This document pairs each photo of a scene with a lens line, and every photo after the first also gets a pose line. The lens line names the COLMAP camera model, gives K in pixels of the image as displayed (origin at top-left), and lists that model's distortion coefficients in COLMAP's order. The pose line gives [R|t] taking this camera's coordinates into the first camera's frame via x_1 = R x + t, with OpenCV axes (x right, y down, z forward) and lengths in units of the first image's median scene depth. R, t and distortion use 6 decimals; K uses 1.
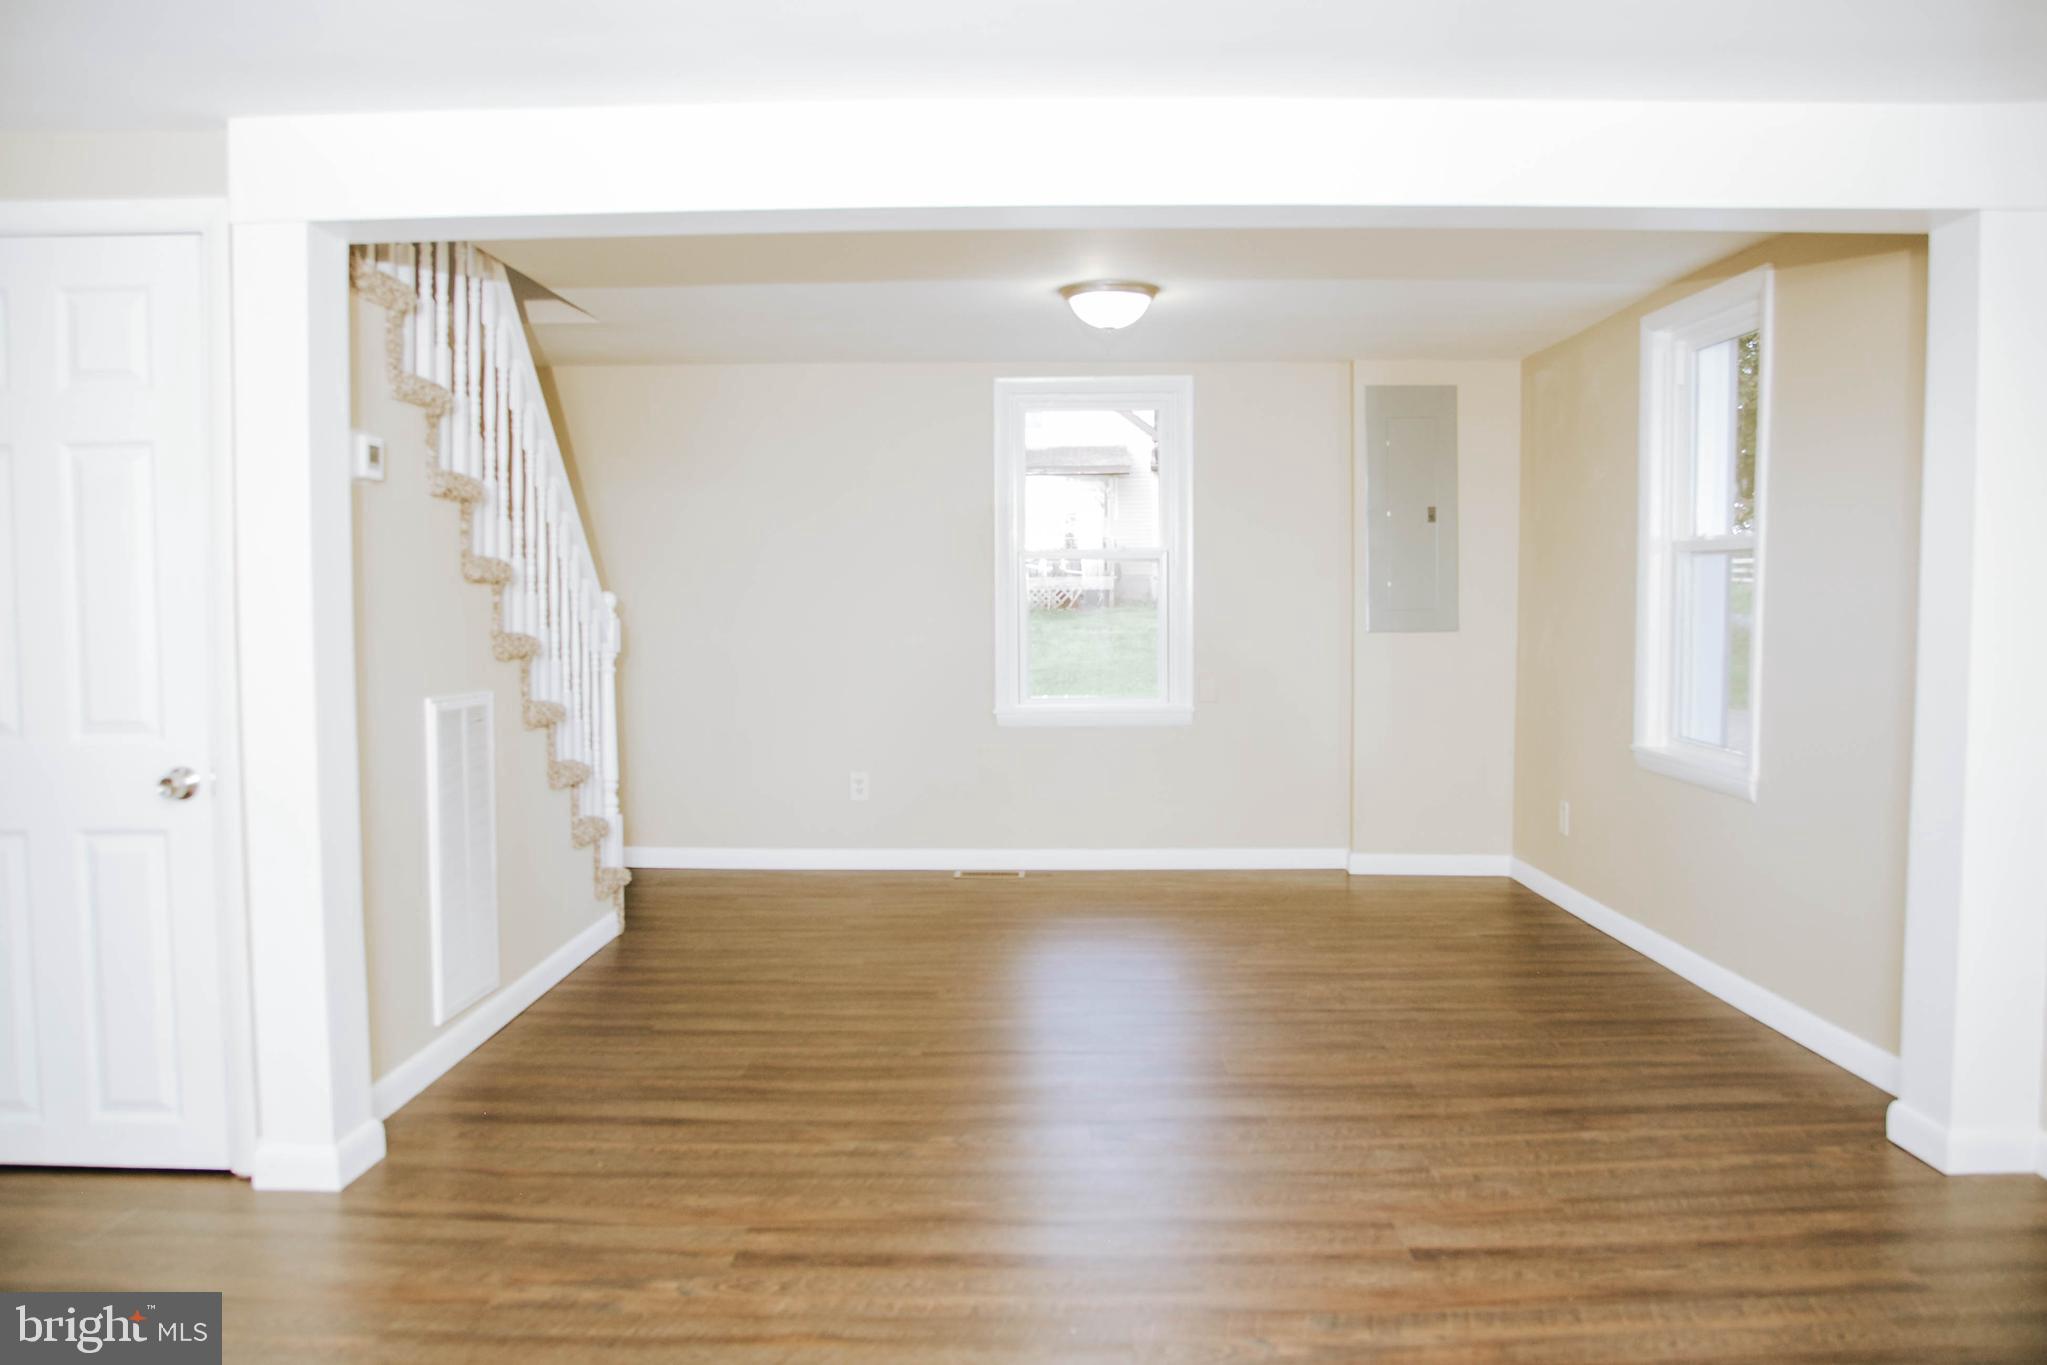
lens RADIAL K [[1513.3, 0, 1018.1], [0, 1513.3, 647.3], [0, 0, 1]] dist [-0.059380, -0.001304]
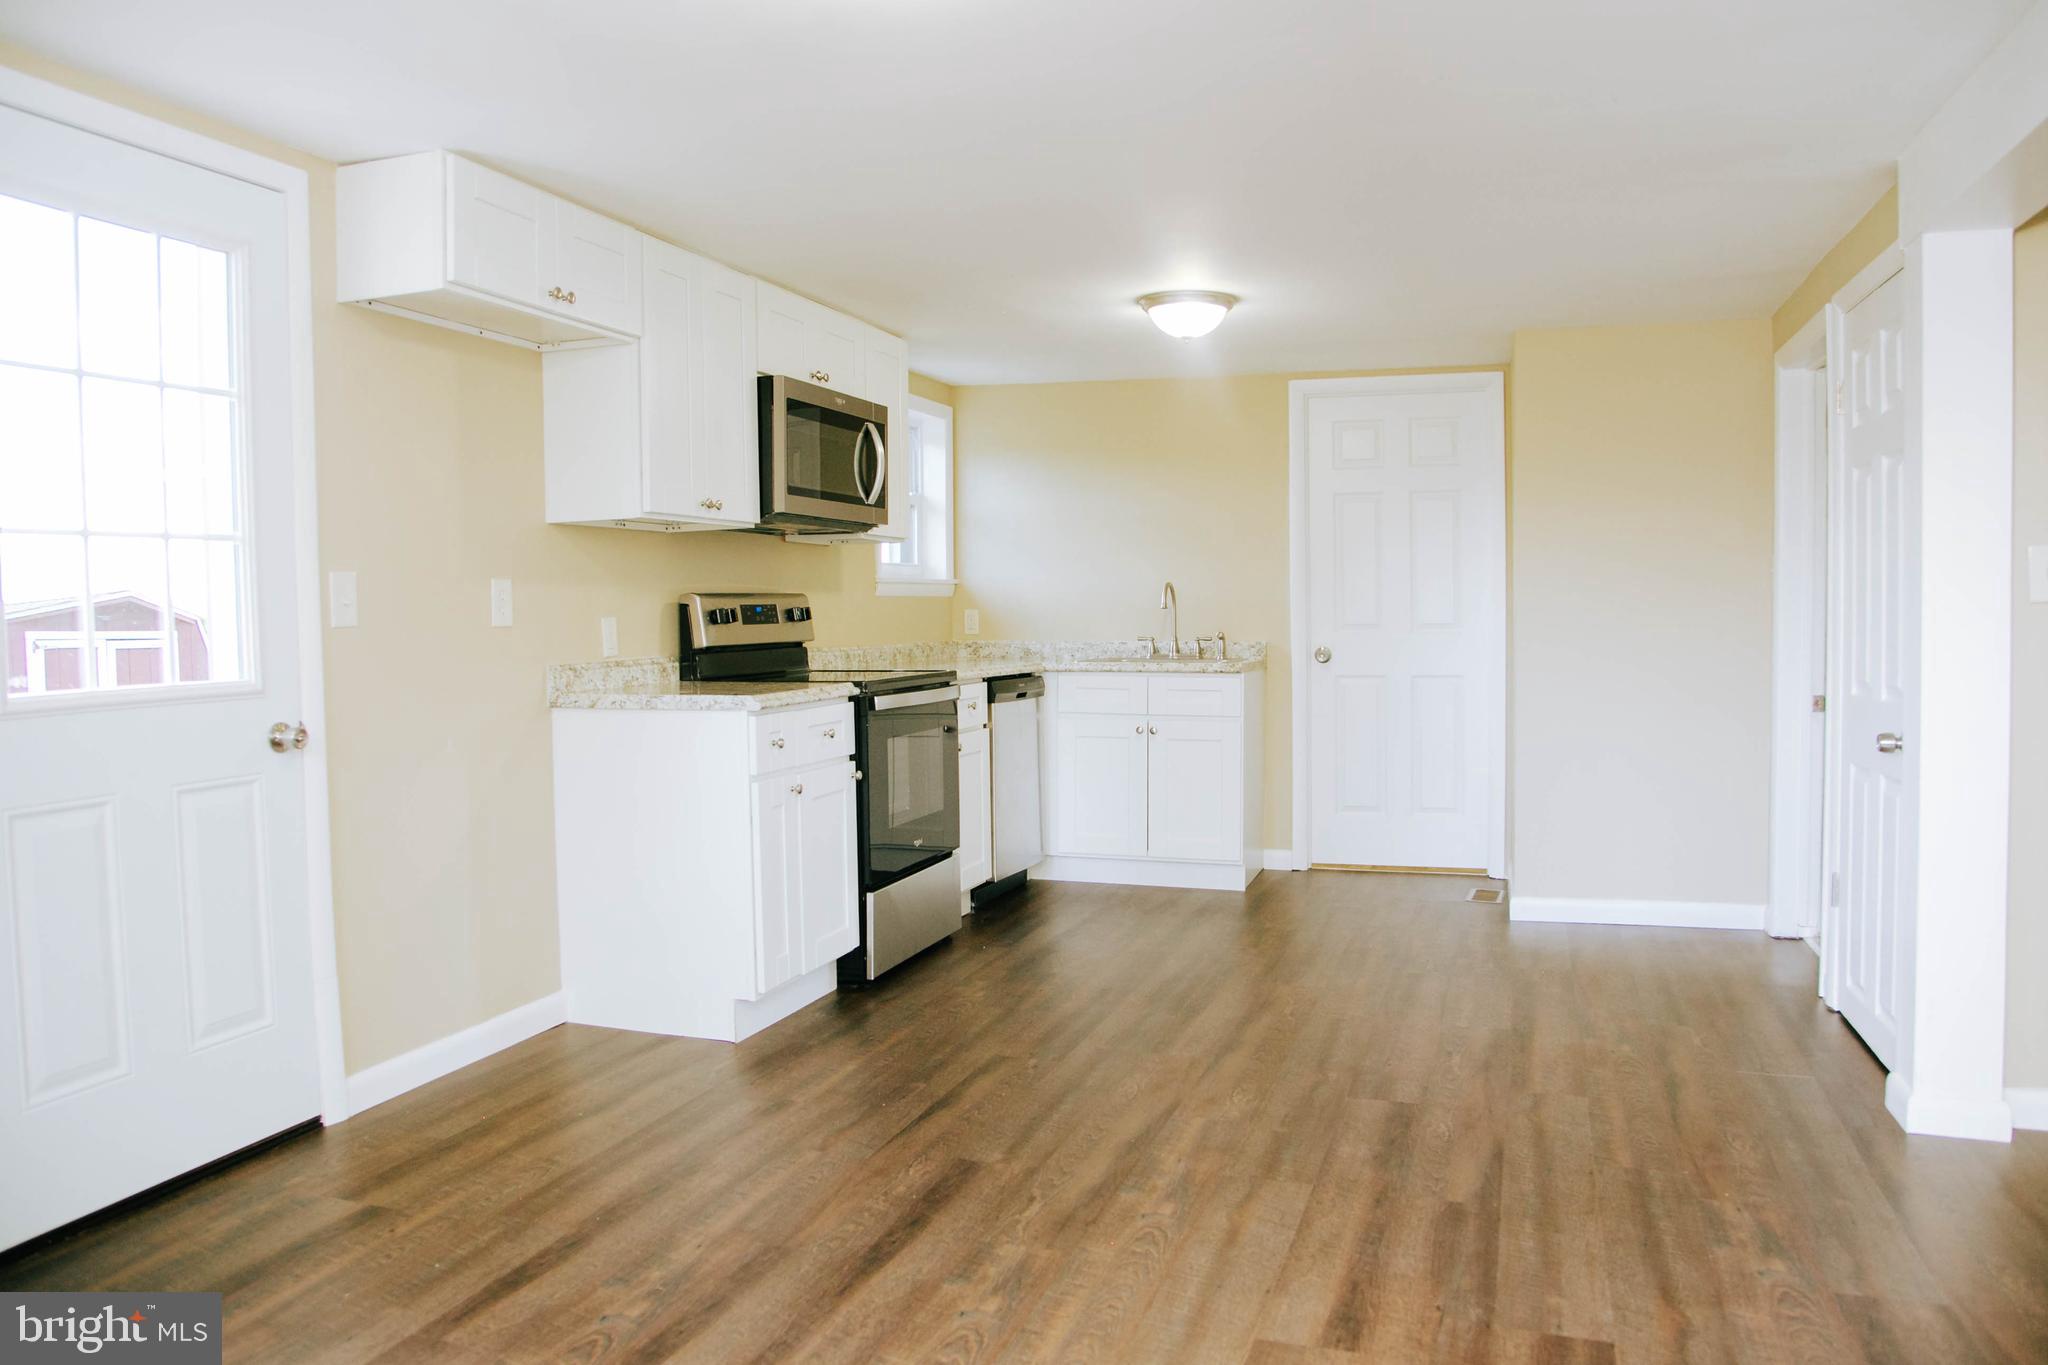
lens RADIAL K [[1483.7, 0, 1024.0], [0, 1483.7, 682.5], [0, 0, 1]] dist [-0.121533, 0.082356]
pose [[-0.292041, 0.057148, -0.954697, 0.676766], [-0.017284, 0.997735, 0.065012, -0.015513], [0.956250, 0.035487, -0.290392, 0.652140]]
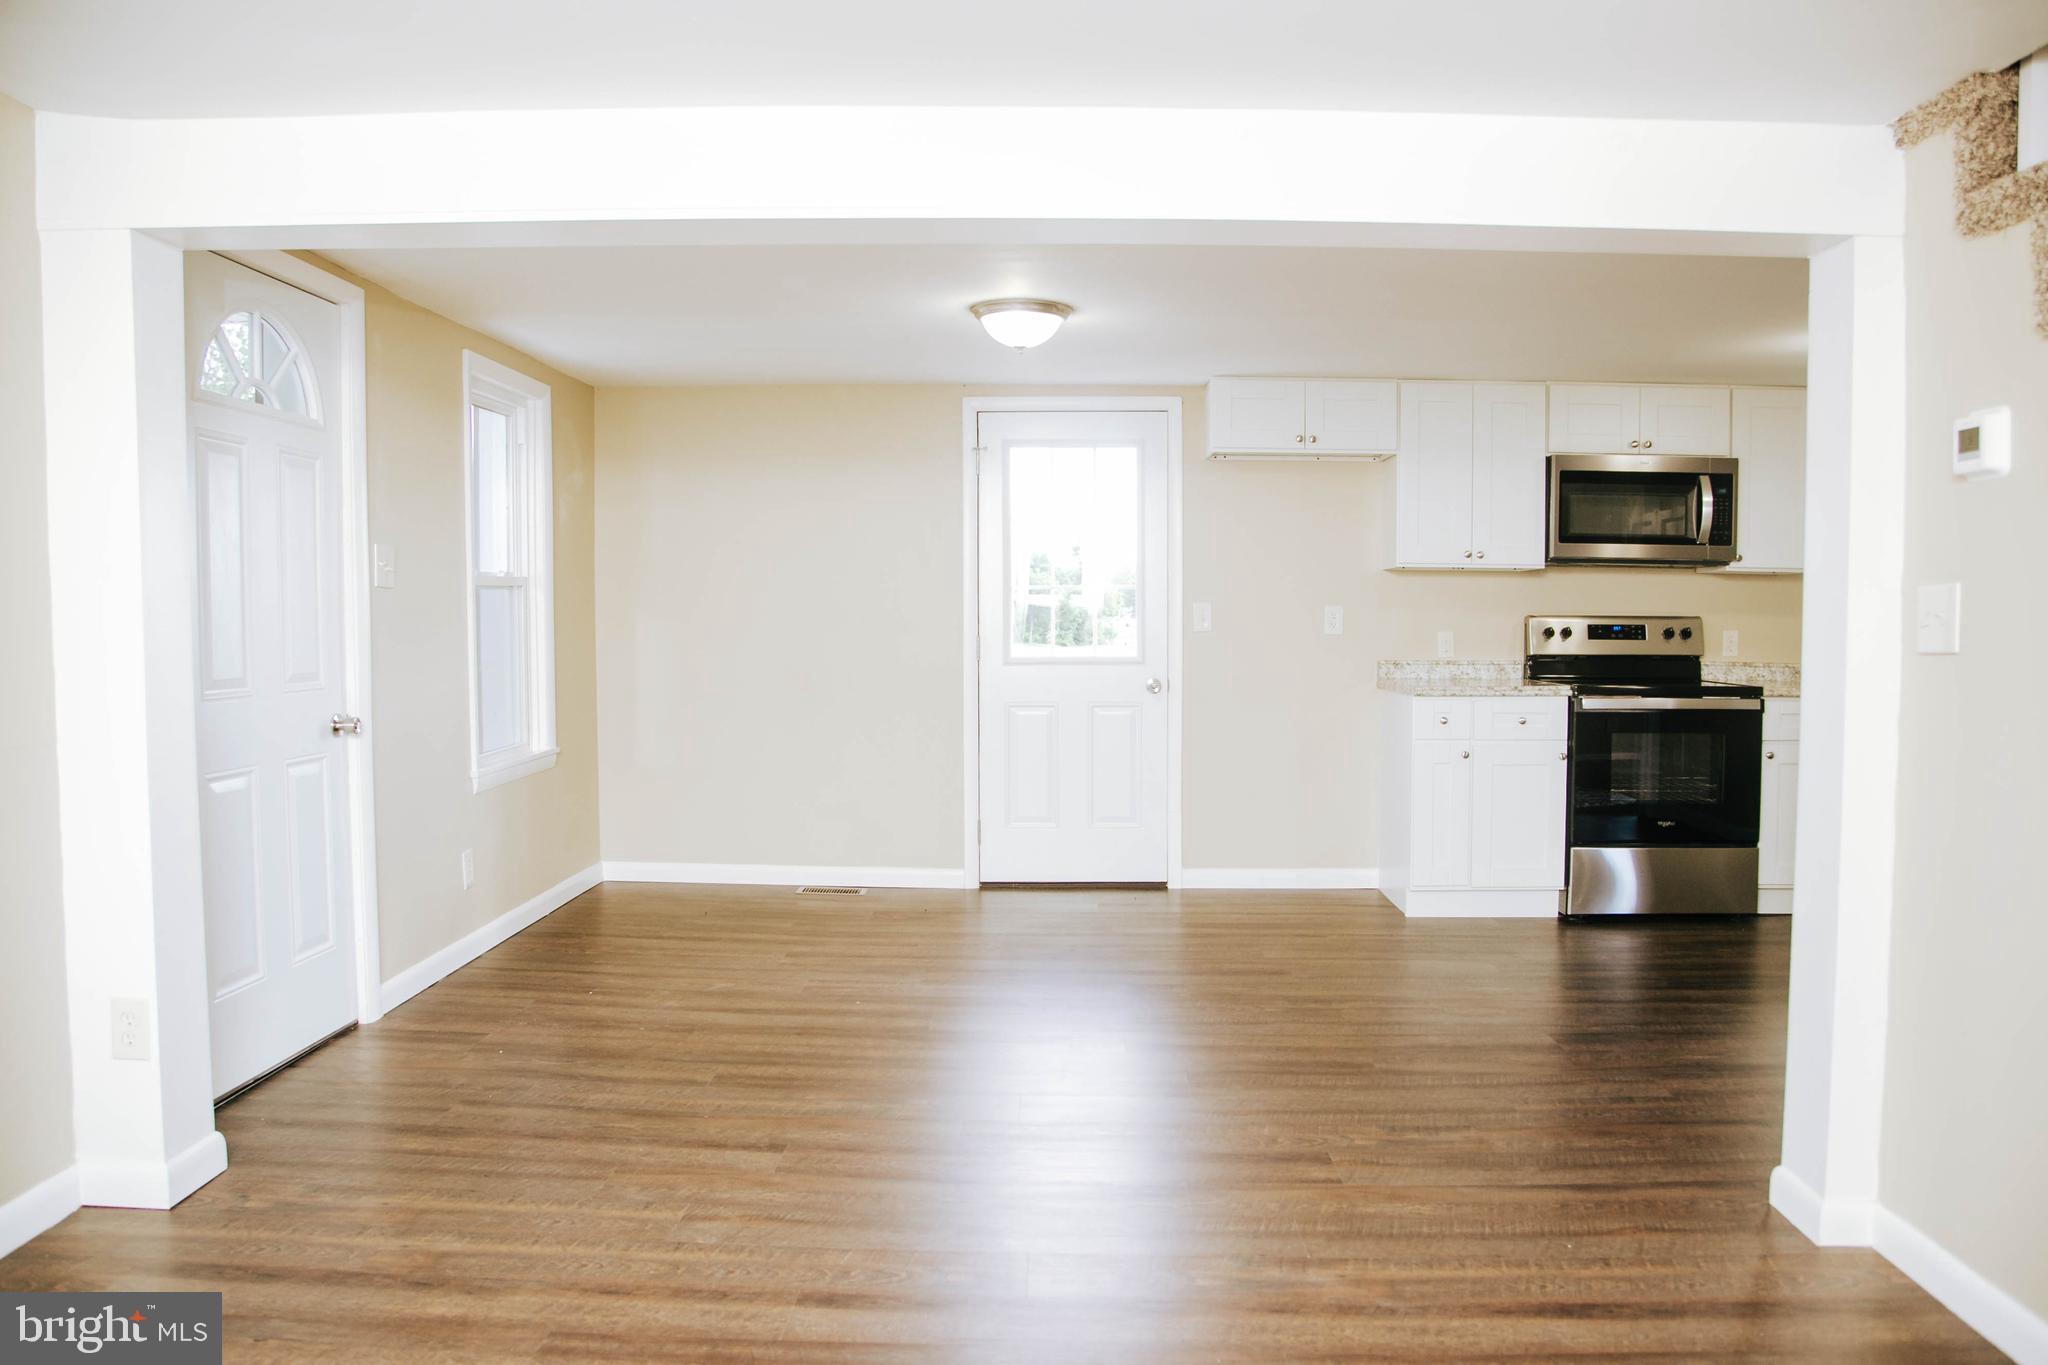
lens RADIAL K [[1461.2, 0, 1090.9], [0, 1461.2, 682.9], [0, 0, 1]] dist [-0.063265, 0.002332]
pose [[-0.999135, 0.000993, -0.041580, 0.049506], [-0.002279, 0.996906, 0.078574, -0.066015], [0.041530, 0.078601, -0.996041, 1.872645]]
